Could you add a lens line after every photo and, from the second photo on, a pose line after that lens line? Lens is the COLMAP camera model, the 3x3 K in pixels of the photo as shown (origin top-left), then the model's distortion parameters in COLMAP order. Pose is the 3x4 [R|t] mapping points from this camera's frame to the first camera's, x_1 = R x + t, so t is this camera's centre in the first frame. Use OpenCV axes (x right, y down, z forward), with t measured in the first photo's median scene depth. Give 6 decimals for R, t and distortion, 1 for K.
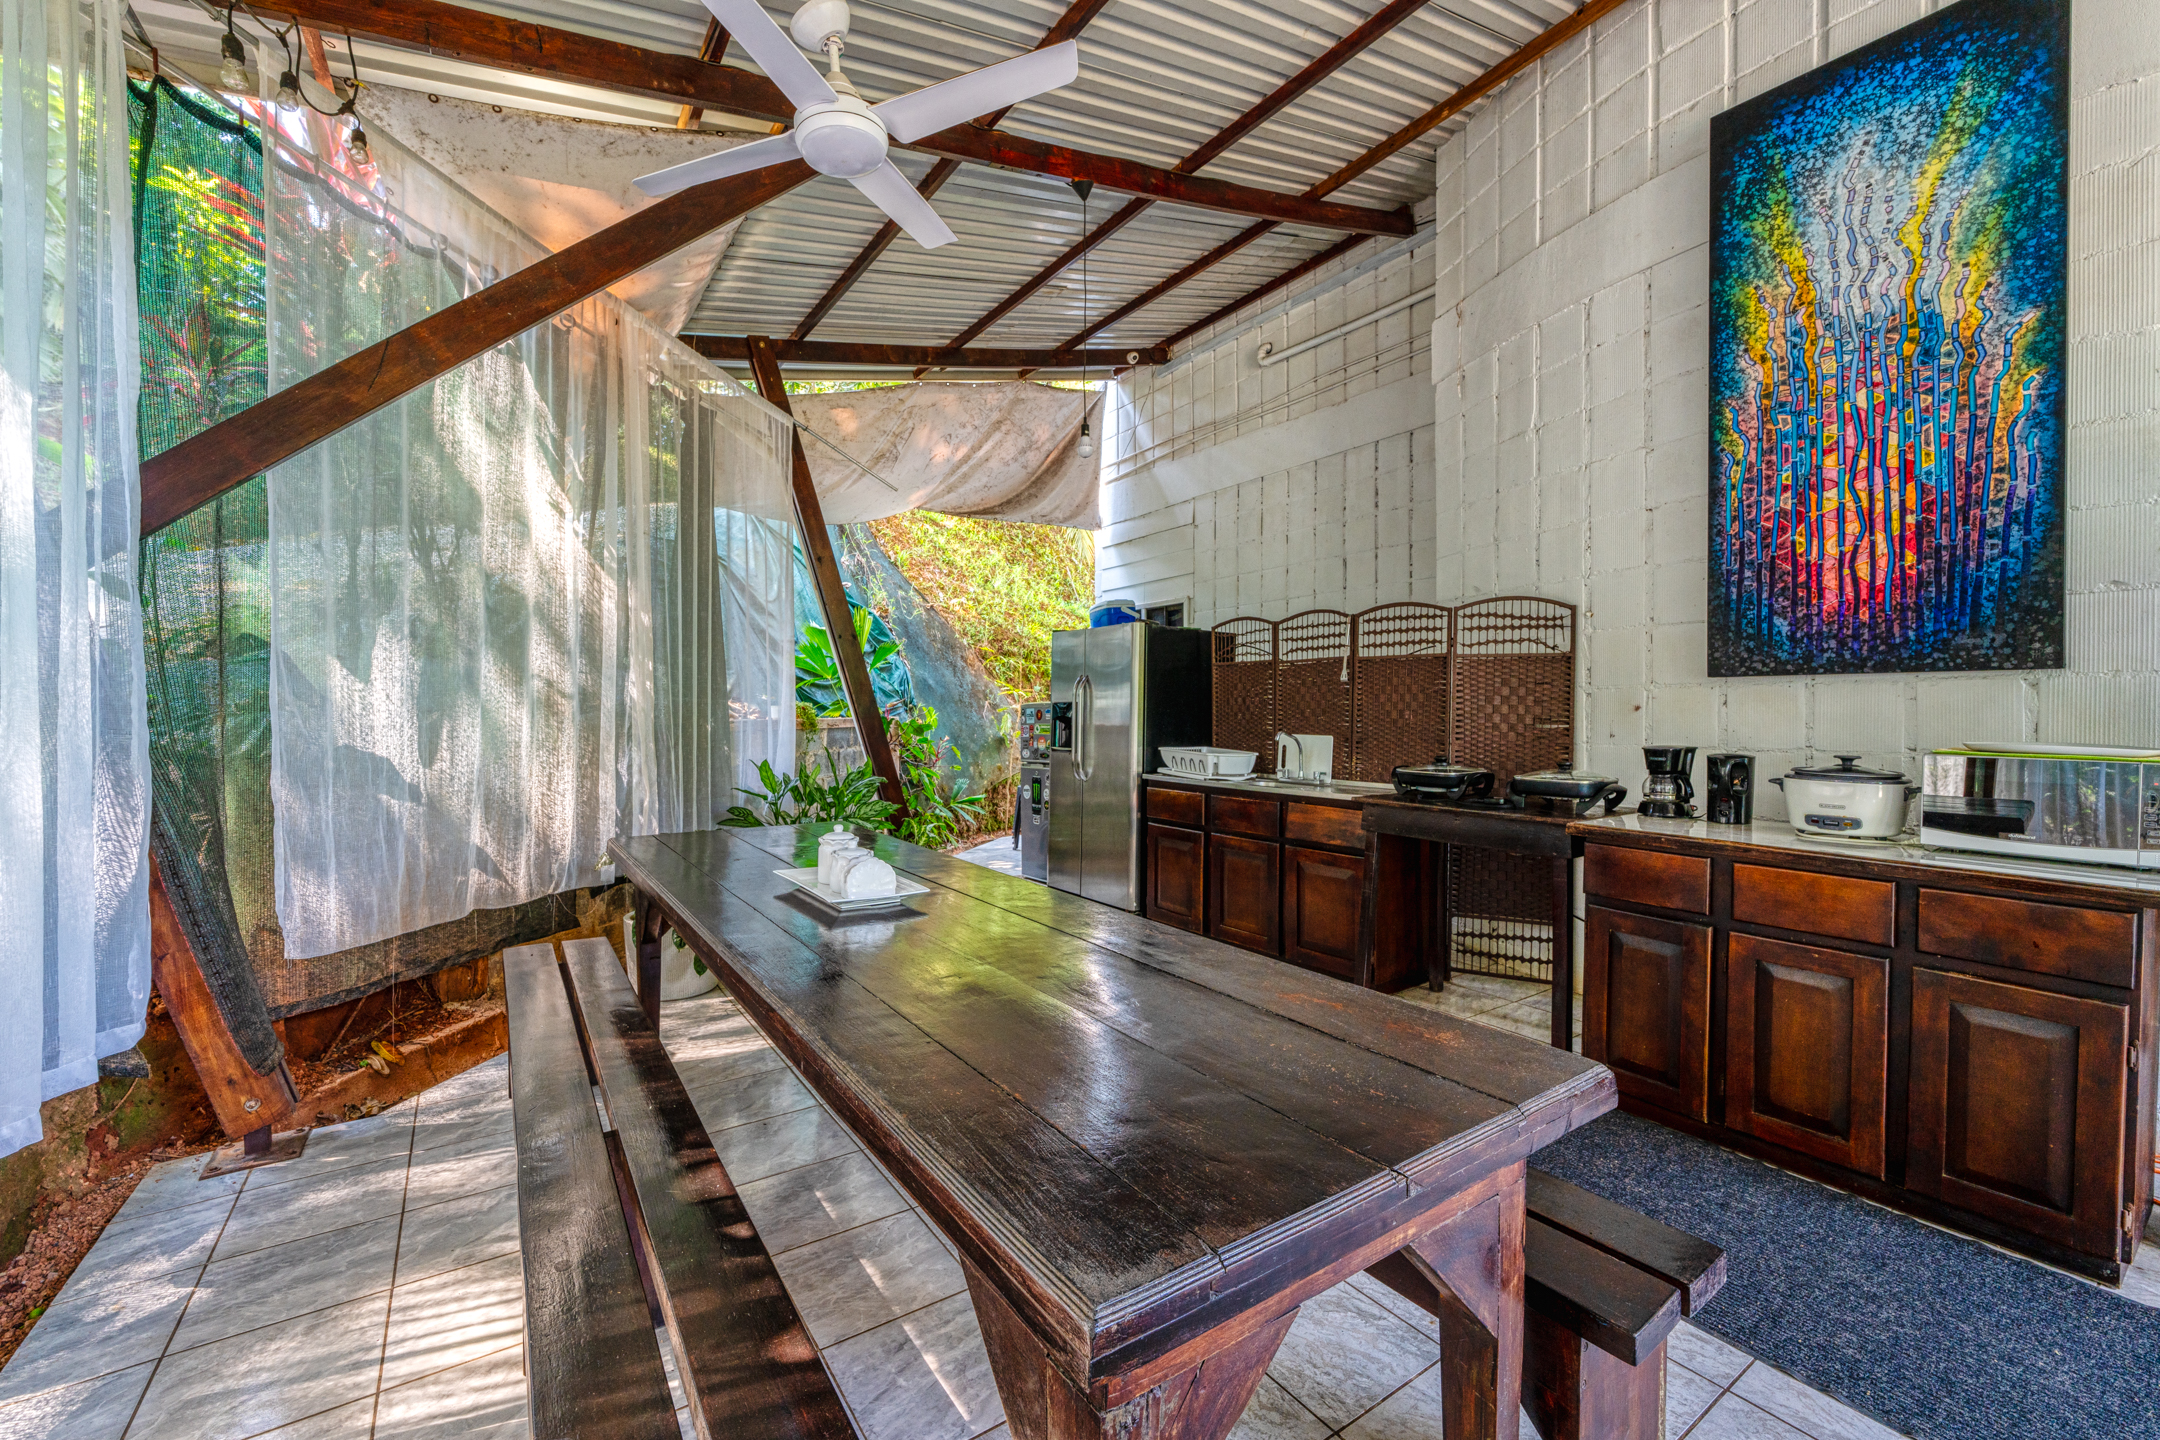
lens RADIAL K [[880.2, 0, 1074.0], [0, 880.2, 727.2], [0, 0, 1]] dist [0.002019, -0.001282]
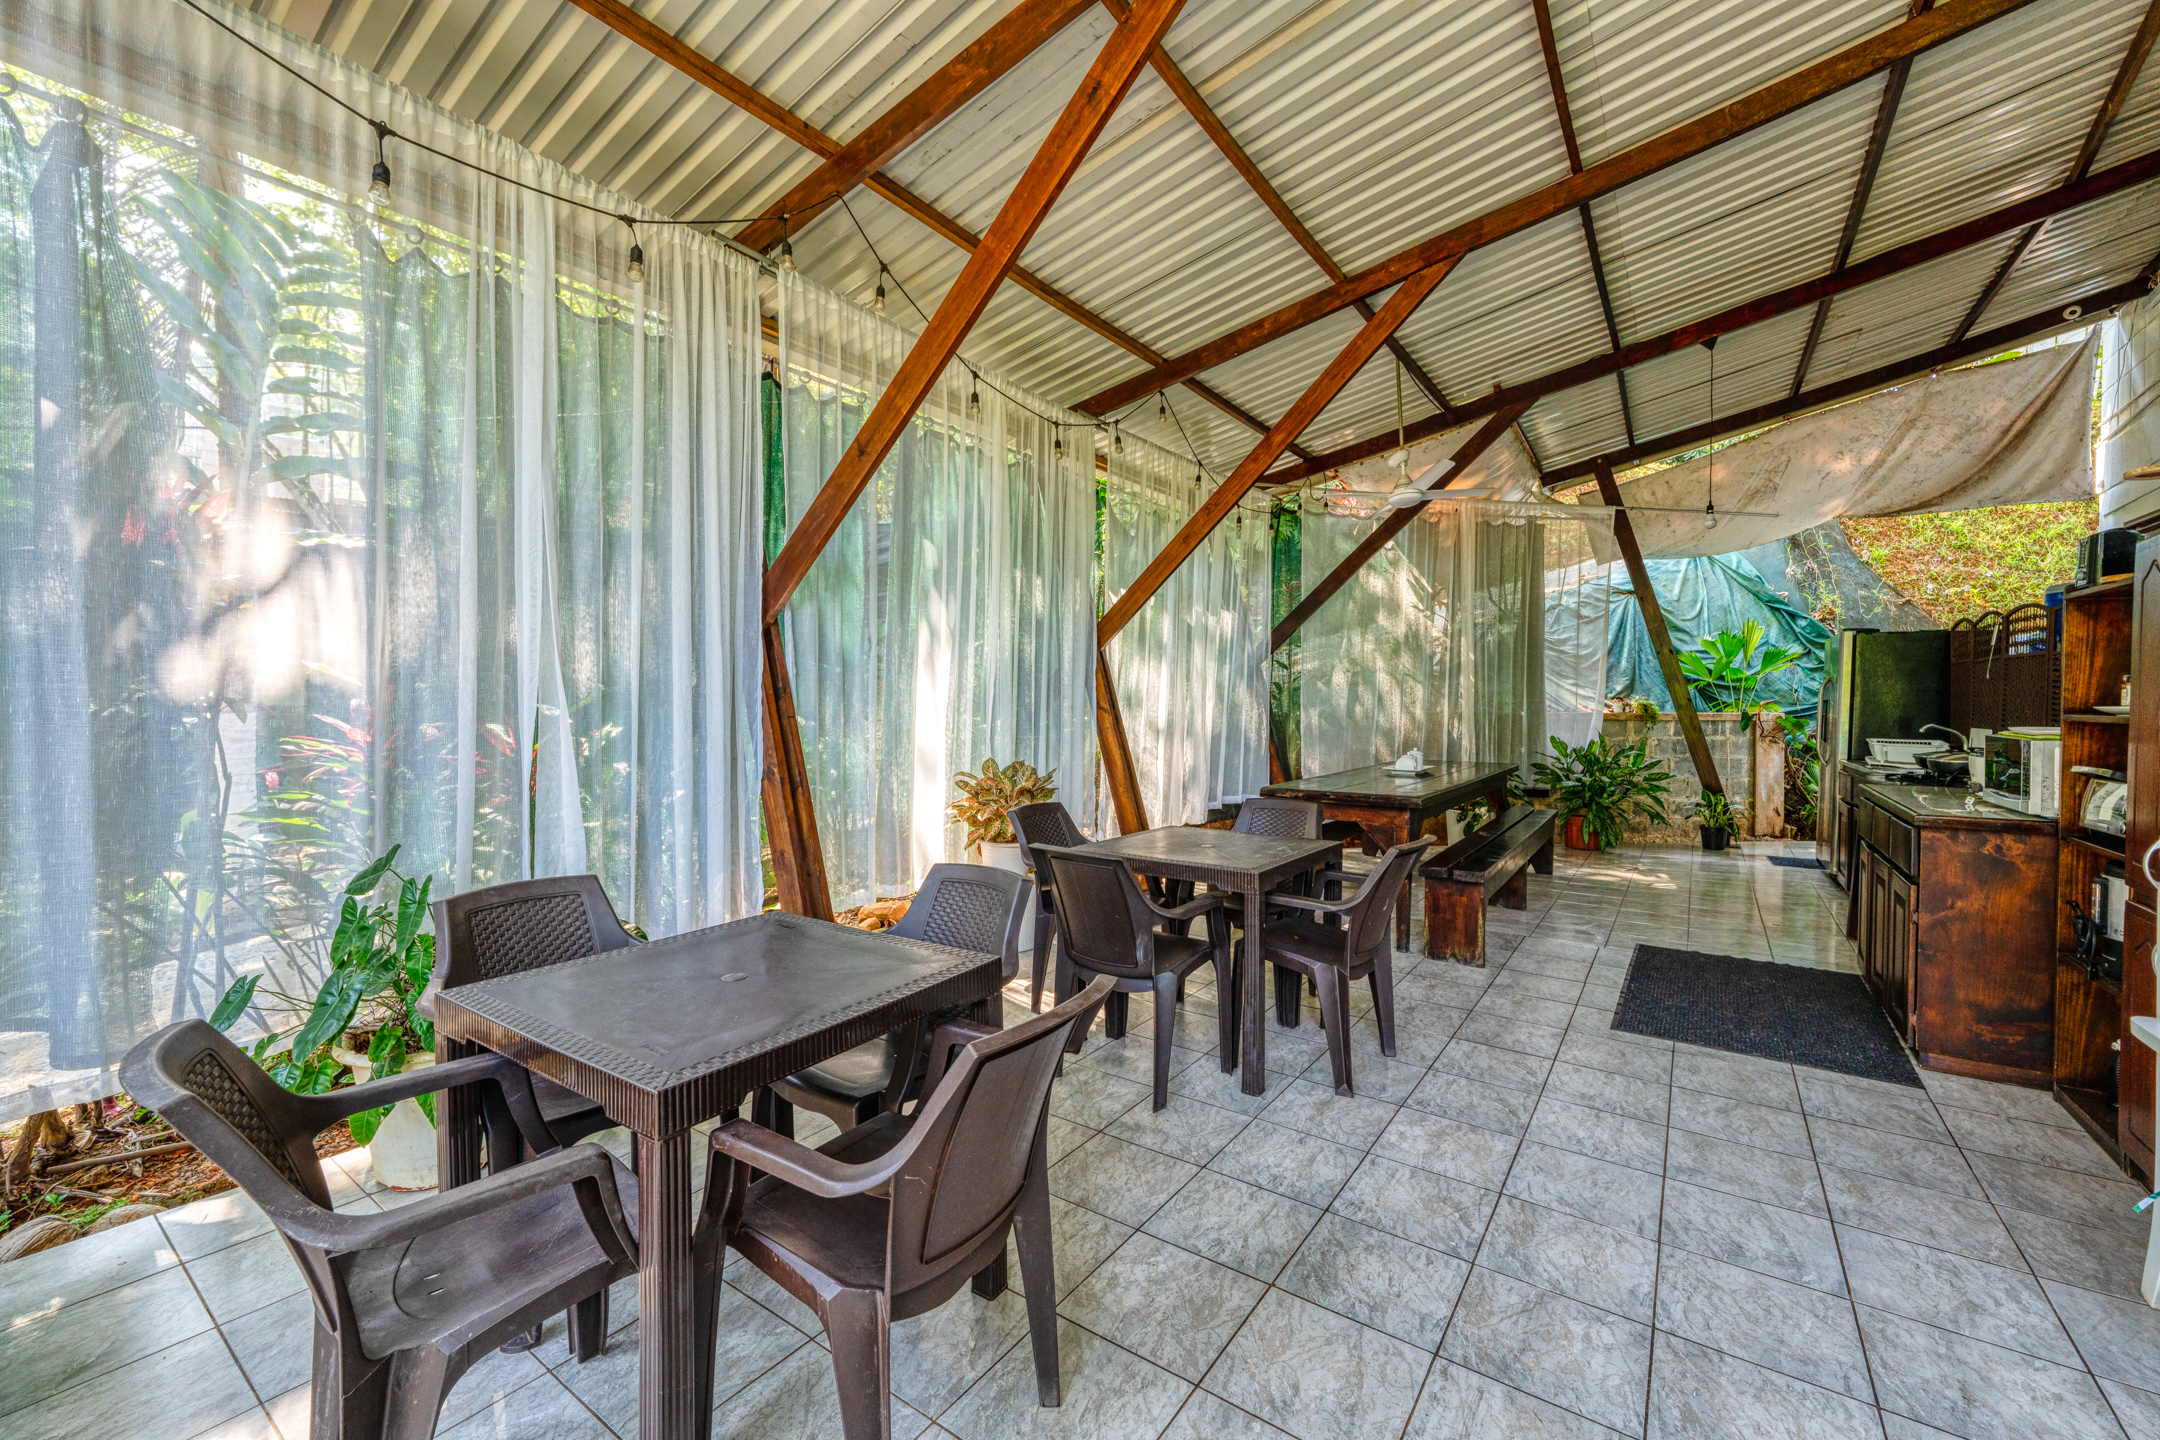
lens RADIAL K [[880.2, 0, 1068.0], [0, 880.2, 721.2], [0, 0, 1]] dist [0.002019, -0.001282]
pose [[0.351175, 0.009052, -0.936266, 0.528684], [-0.016432, 0.999859, 0.003503, 0.008040], [0.936166, 0.014154, 0.351274, -0.251042]]
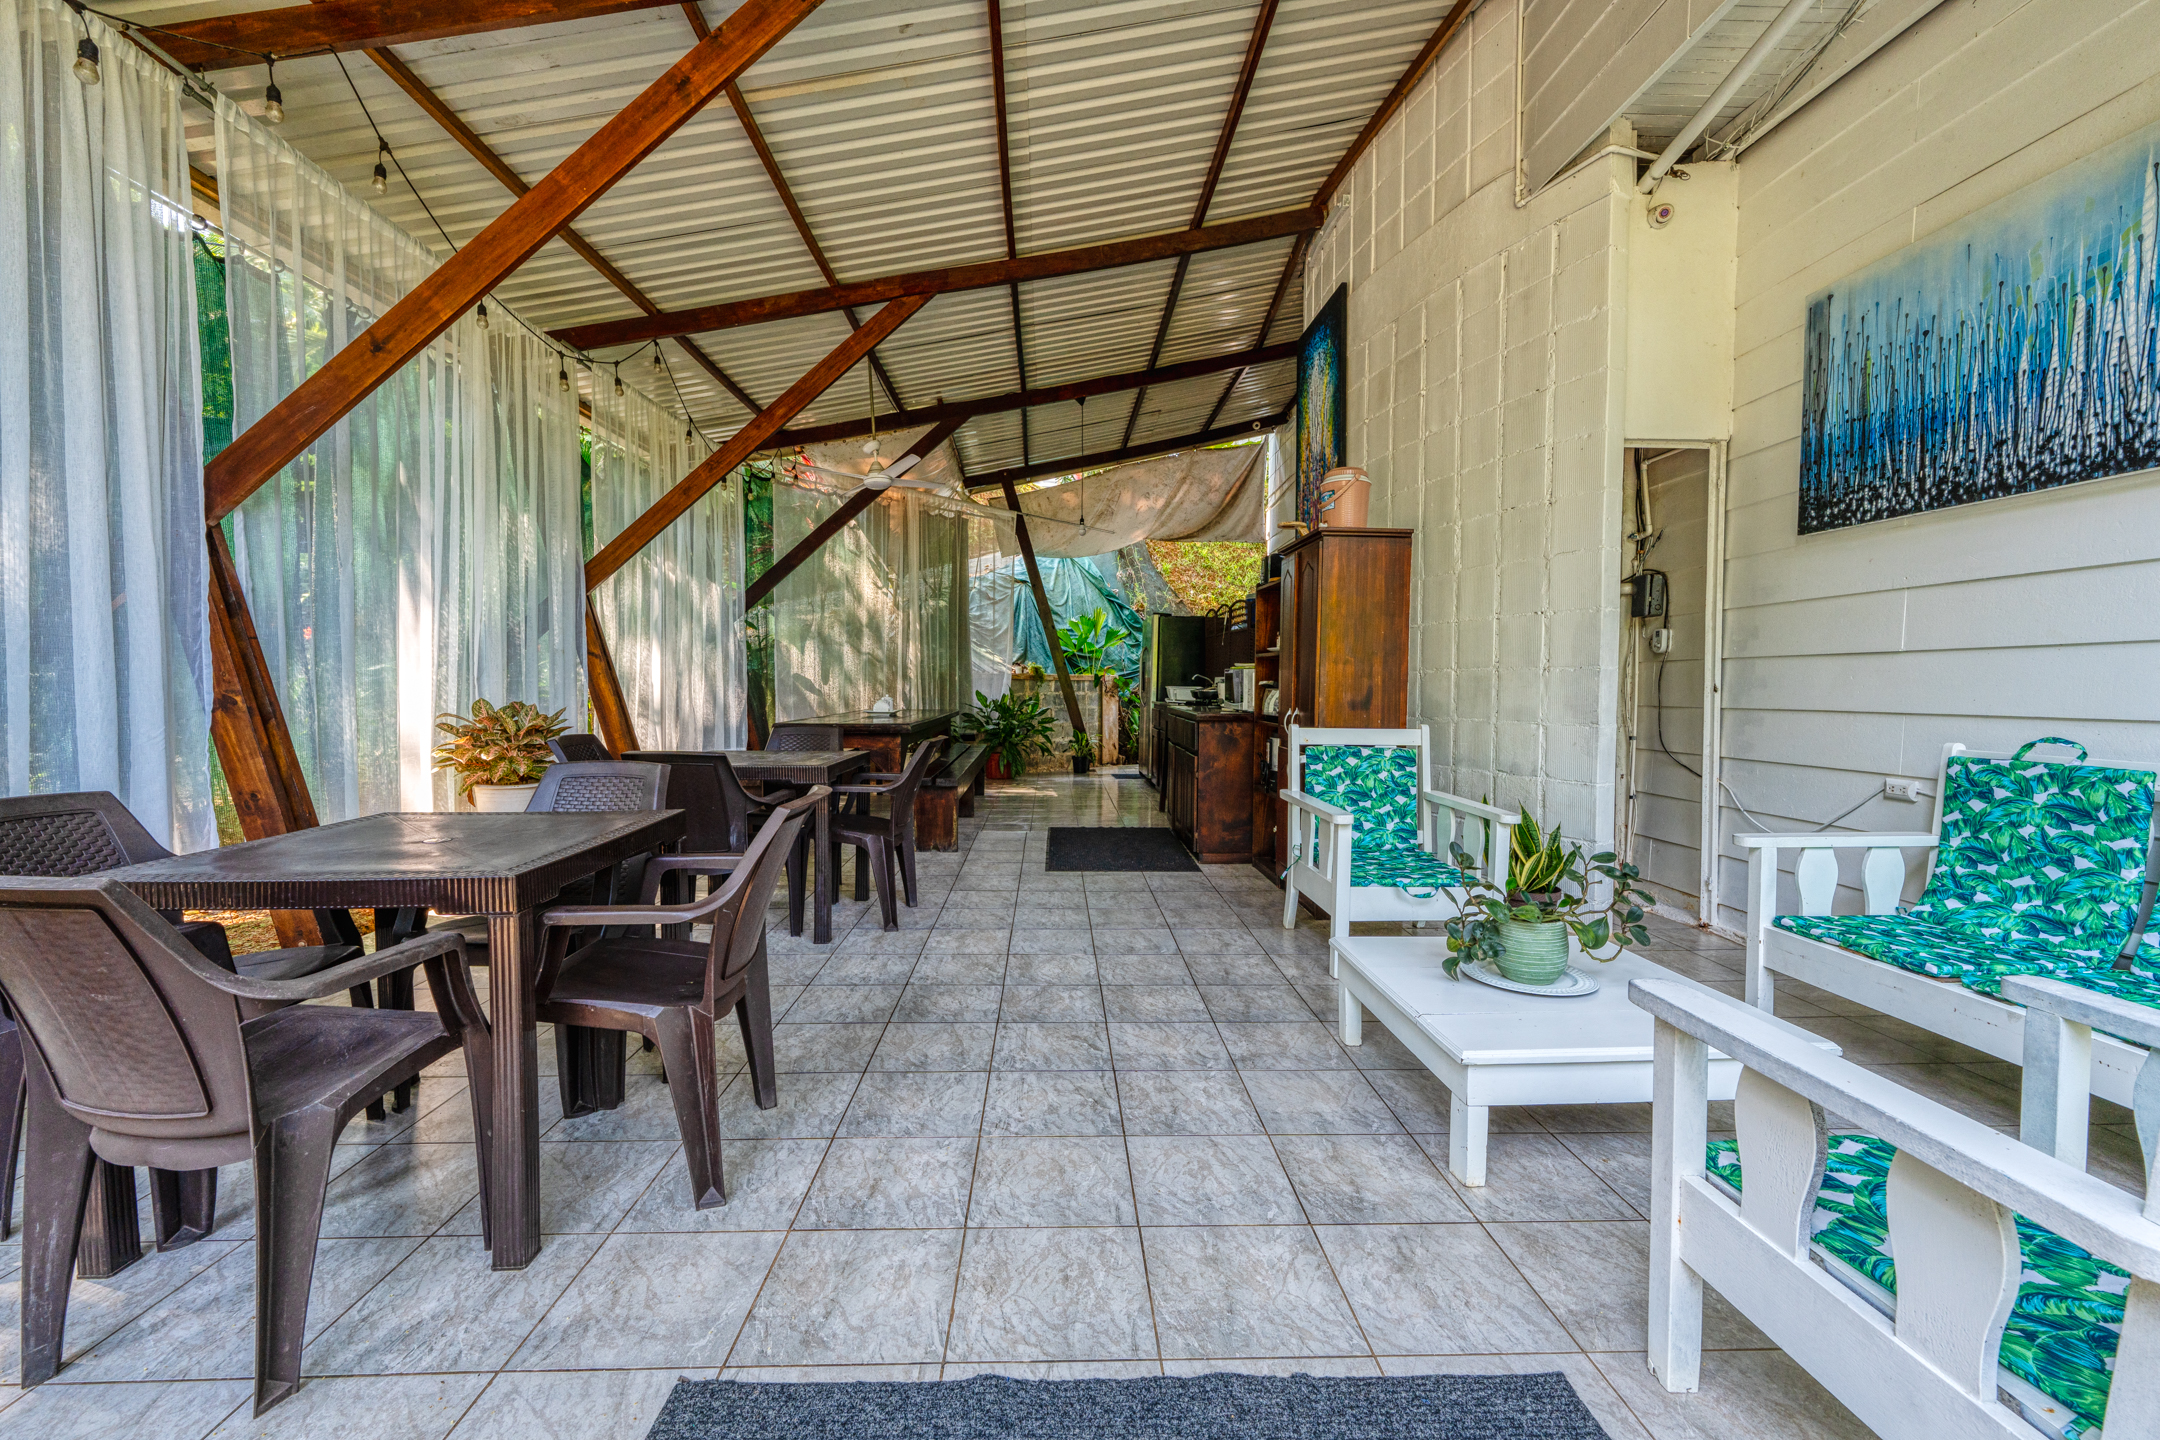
lens RADIAL K [[880.2, 0, 1081.1], [0, 880.2, 724.3], [0, 0, 1]] dist [0.002019, -0.001282]
pose [[0.849624, 0.018895, -0.527050, 0.571233], [-0.008074, 0.999707, 0.022823, 0.038517], [0.527327, -0.015135, 0.849527, -0.371985]]
